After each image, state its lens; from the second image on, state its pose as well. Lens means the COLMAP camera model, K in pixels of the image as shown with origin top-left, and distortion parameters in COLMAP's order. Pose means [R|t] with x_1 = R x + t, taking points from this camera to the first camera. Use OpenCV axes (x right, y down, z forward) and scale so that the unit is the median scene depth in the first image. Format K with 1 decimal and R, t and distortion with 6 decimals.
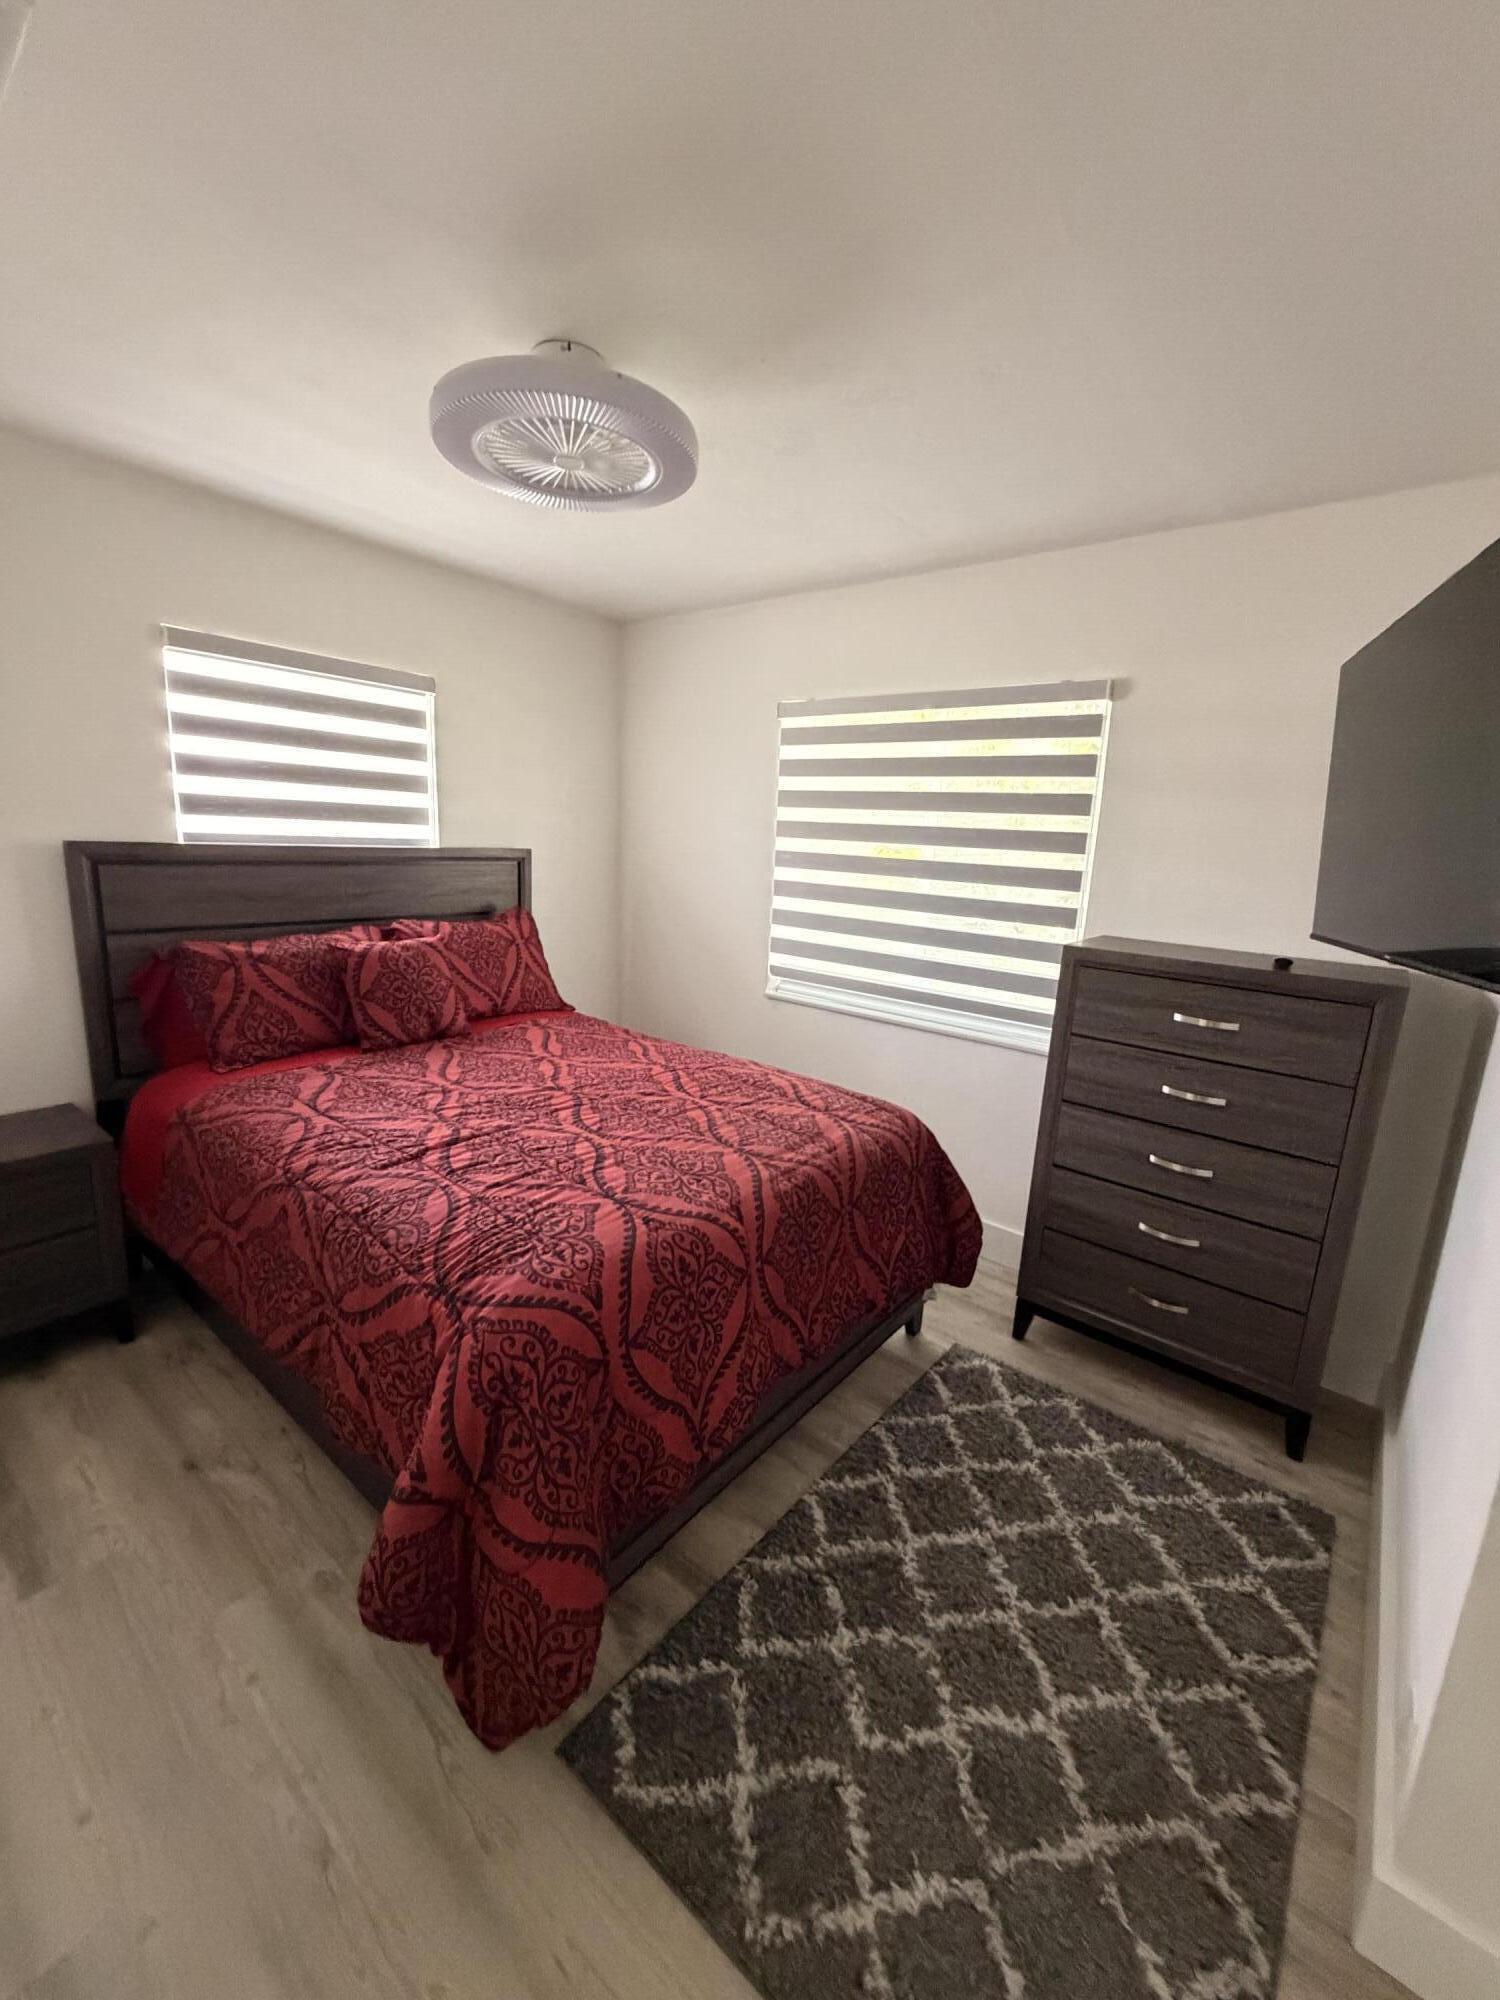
lens RADIAL K [[800.8, 0, 750.6], [0, 800.8, 999.3], [0, 0, 1]] dist [0.000765, -0.000008]
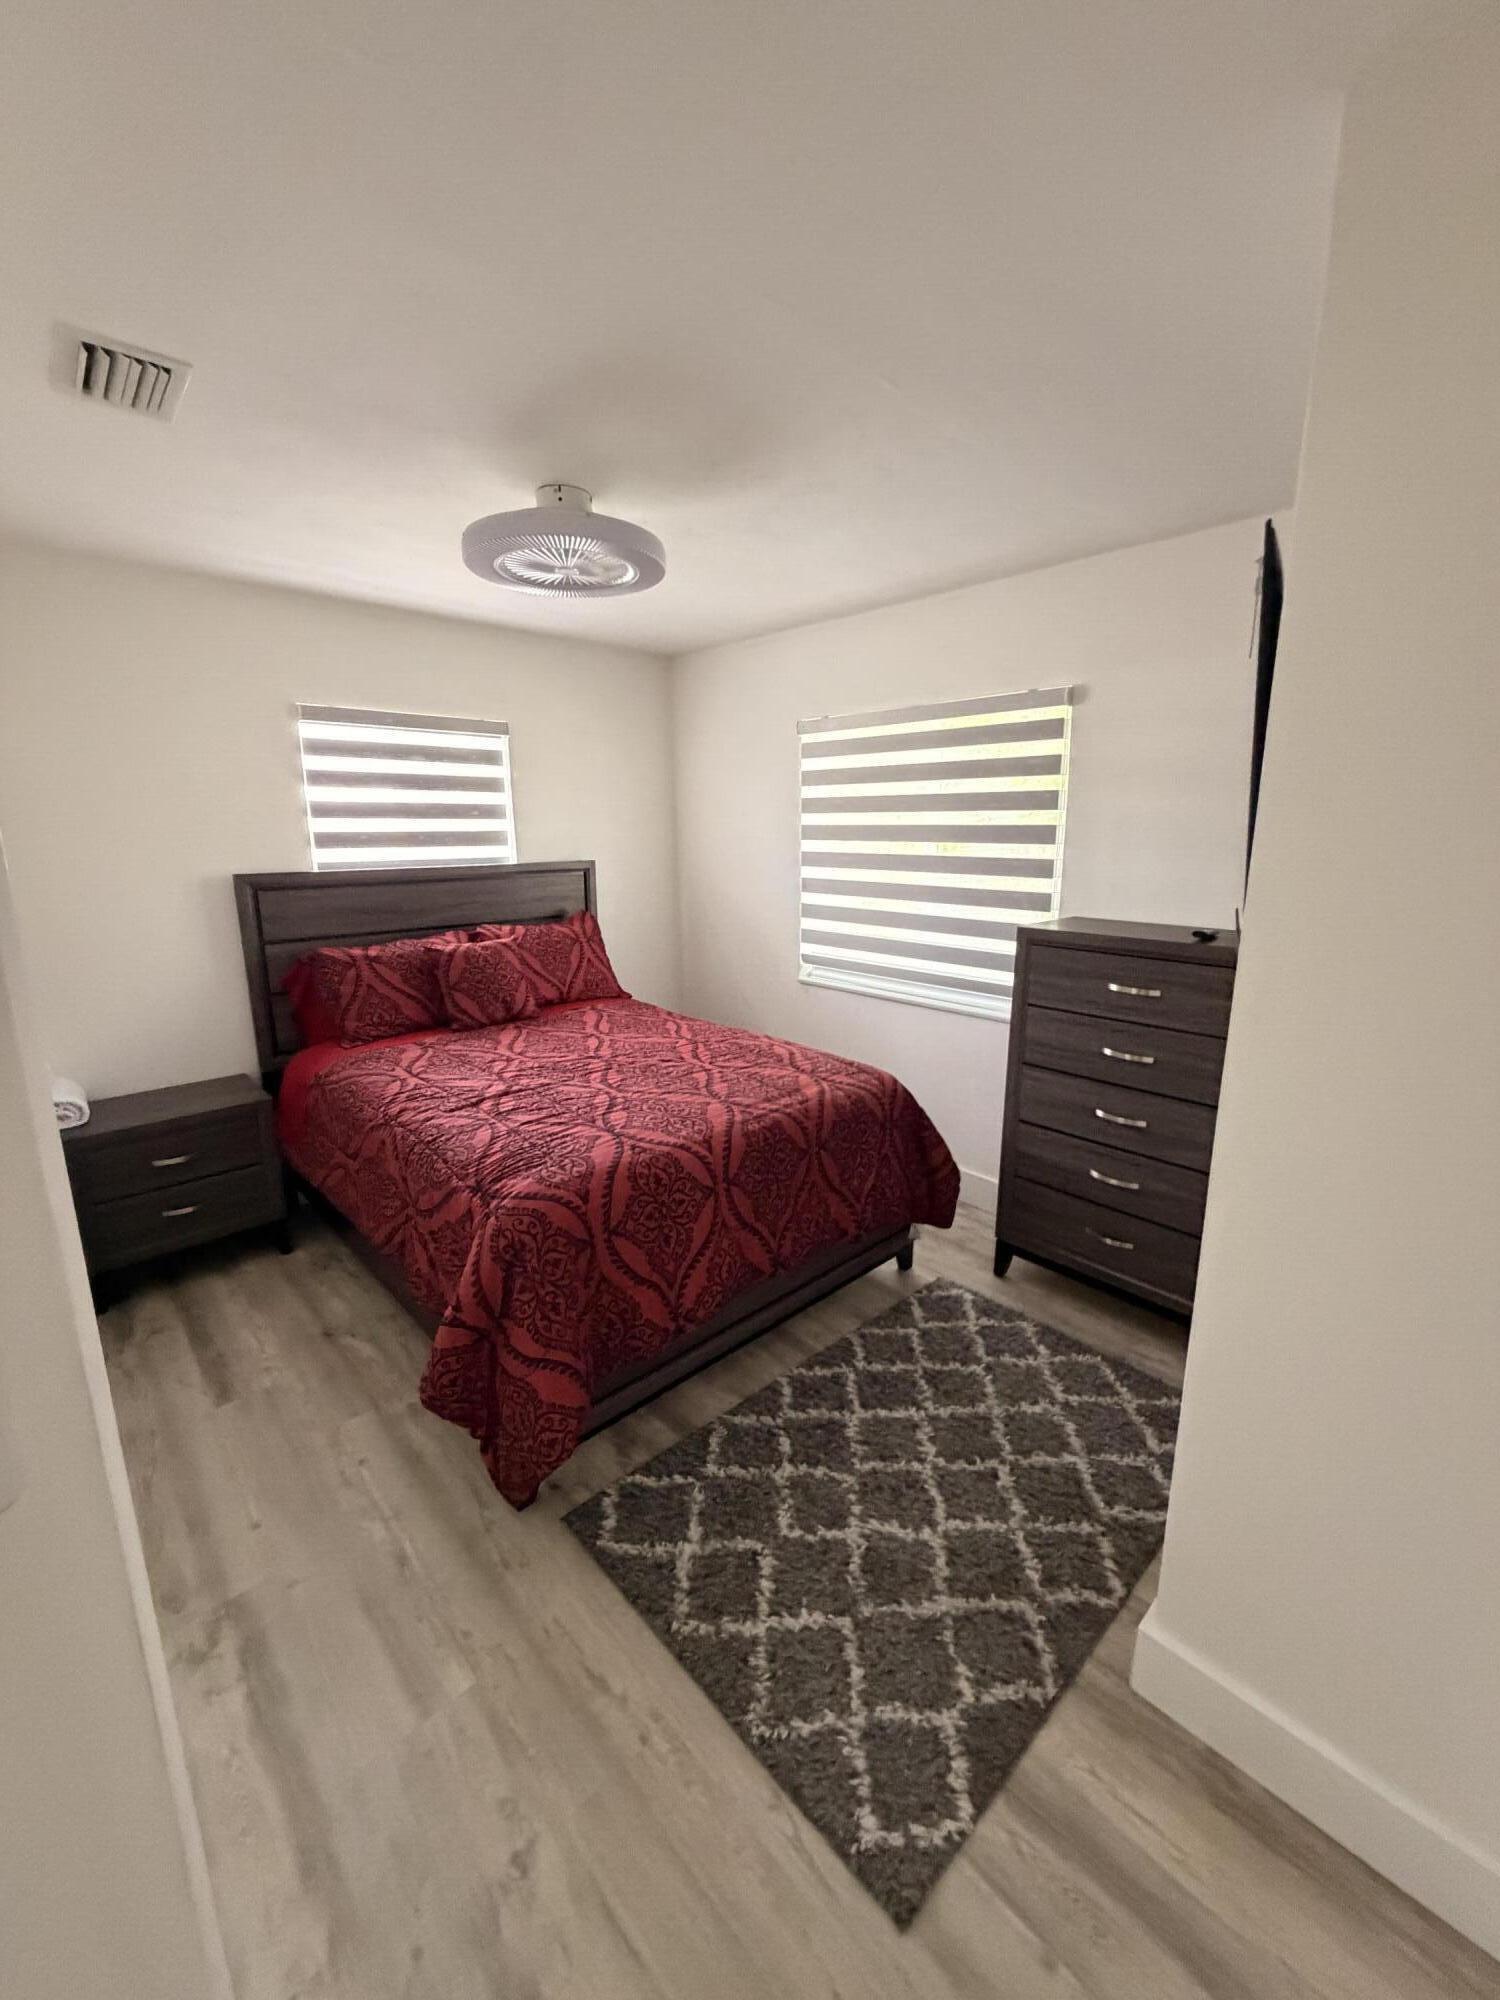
lens RADIAL K [[800.8, 0, 750.3], [0, 800.8, 999.2], [0, 0, 1]] dist [0.000765, -0.000008]
pose [[0.988866, -0.021637, -0.147229, 0.227216], [0.022598, 0.999733, 0.004856, 0.027333], [0.147084, -0.008129, 0.989091, -0.237562]]
